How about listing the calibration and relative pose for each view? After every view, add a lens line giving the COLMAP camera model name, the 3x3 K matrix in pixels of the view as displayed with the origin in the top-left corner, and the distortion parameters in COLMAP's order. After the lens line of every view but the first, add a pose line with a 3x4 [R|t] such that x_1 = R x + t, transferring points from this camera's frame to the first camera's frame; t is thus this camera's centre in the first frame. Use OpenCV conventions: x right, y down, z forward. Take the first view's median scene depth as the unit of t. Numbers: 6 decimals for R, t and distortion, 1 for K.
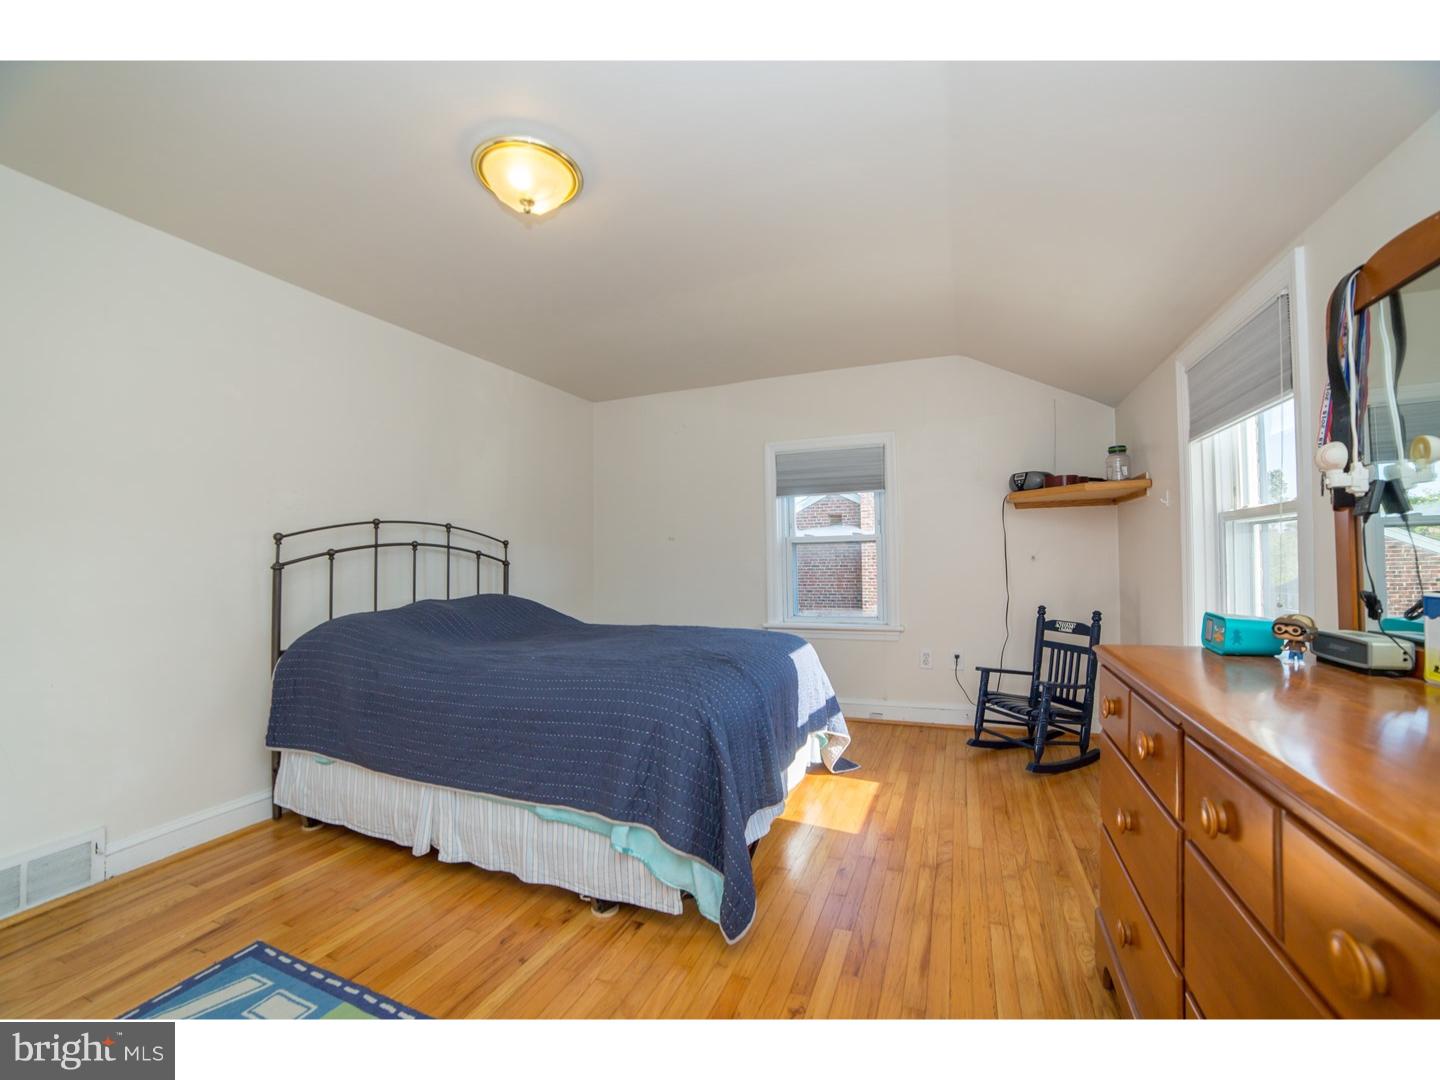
lens RADIAL K [[583.4, 0, 728.1], [0, 583.4, 548.3], [0, 0, 1]] dist [-0.089554, 0.033436]
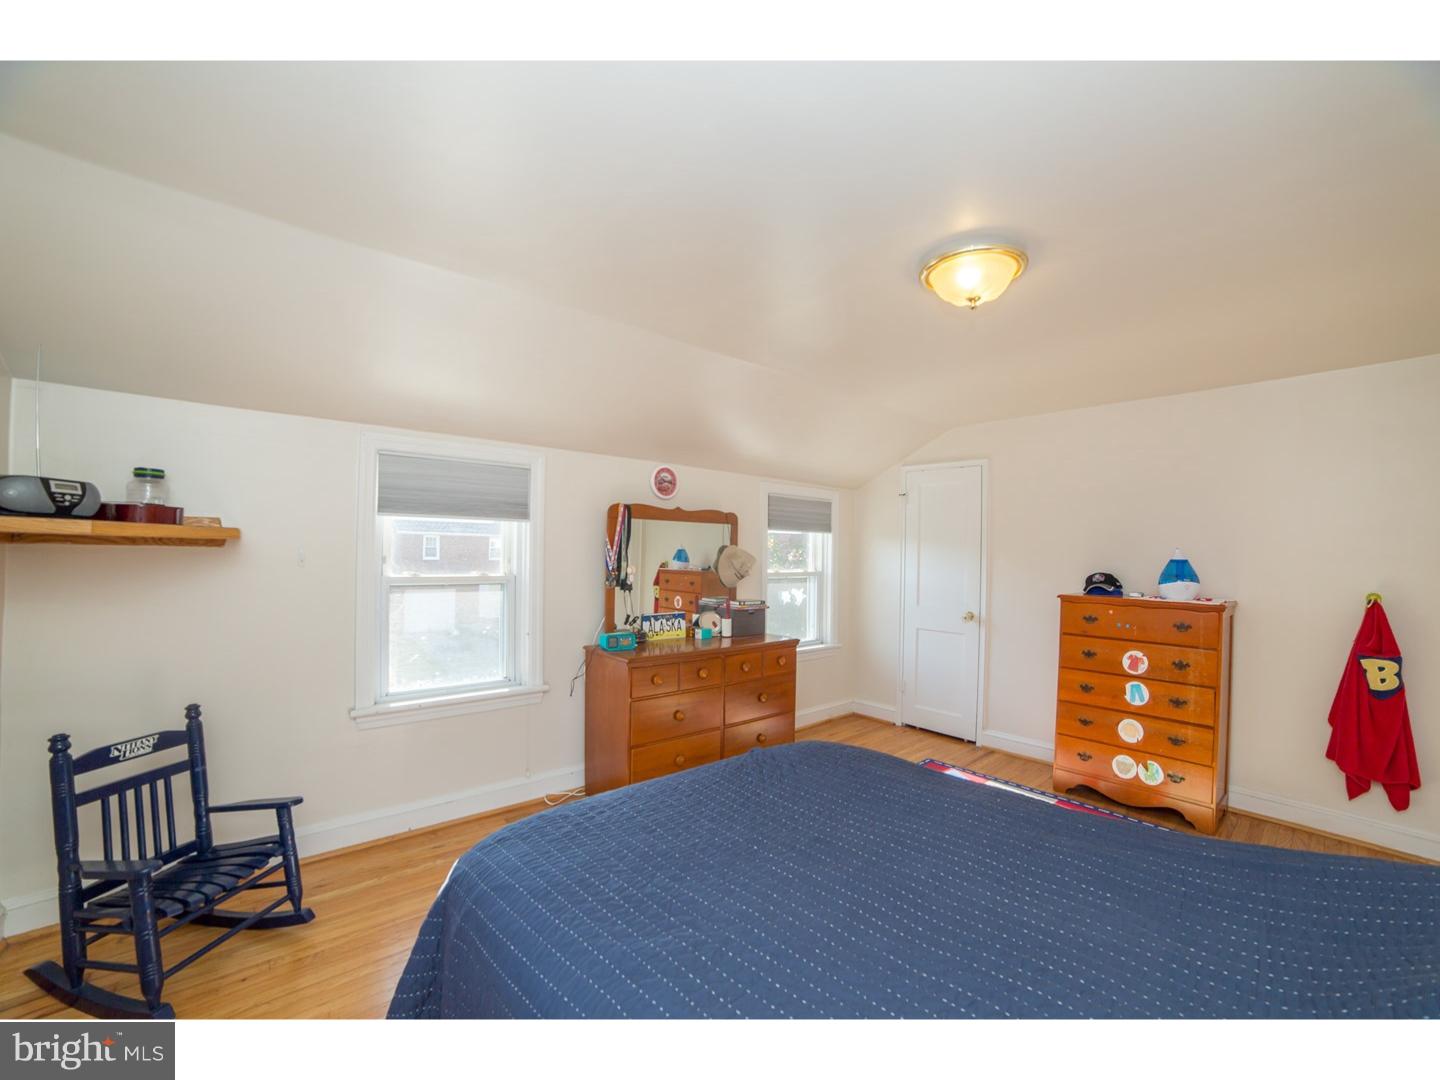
lens RADIAL K [[583.4, 0, 728.1], [0, 583.4, 548.3], [0, 0, 1]] dist [-0.089554, 0.033436]
pose [[-0.884415, 0.008008, 0.466633, -0.261291], [-0.009153, 0.999363, -0.034498, -0.065725], [-0.466612, -0.034782, -0.883778, 1.257747]]
